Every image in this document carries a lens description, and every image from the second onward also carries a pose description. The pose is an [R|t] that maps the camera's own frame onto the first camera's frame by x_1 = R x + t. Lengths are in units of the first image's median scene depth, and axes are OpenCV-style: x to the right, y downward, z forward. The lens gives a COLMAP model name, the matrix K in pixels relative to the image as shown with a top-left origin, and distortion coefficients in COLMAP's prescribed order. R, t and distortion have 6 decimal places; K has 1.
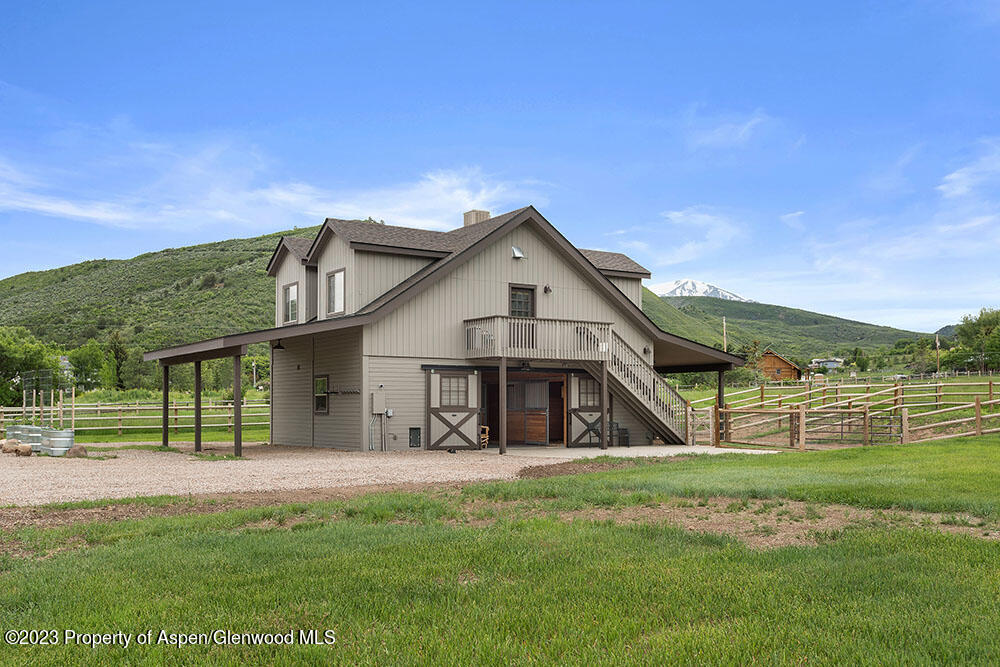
lens RADIAL K [[974.3, 0, 502.0], [0, 974.3, 332.9], [0, 0, 1]] dist [0.008846, 0.000000]
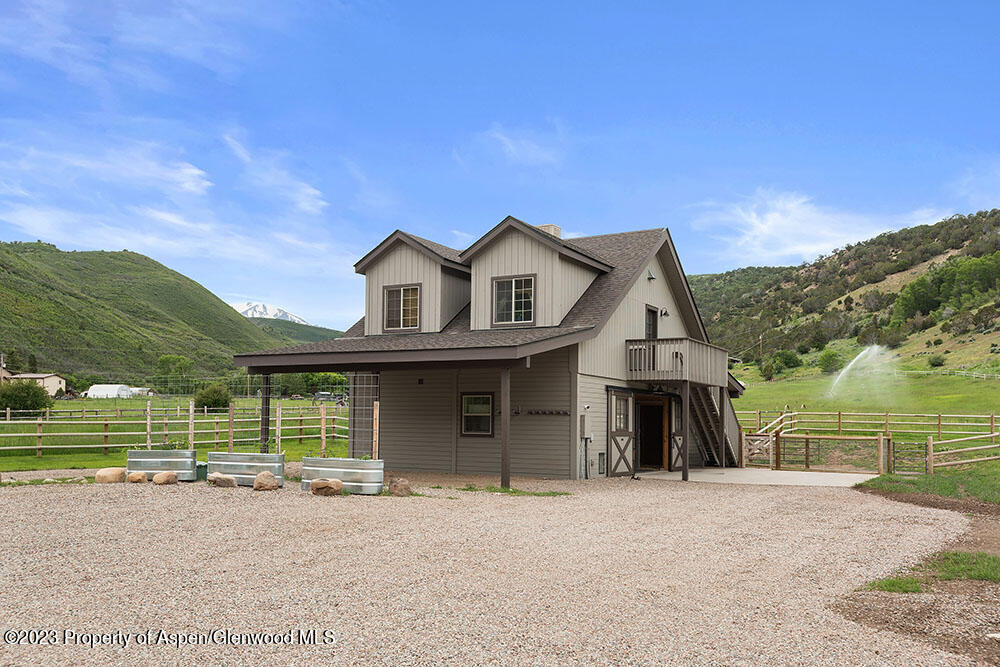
lens RADIAL K [[885.7, 0, 499.1], [0, 885.7, 337.5], [0, 0, 1]] dist [0.022239, 0.011761]
pose [[0.896991, 0.057923, 0.438238, -0.534545], [-0.049931, 0.998309, -0.029751, 0.016701], [-0.439220, 0.004804, 0.898367, 0.272658]]
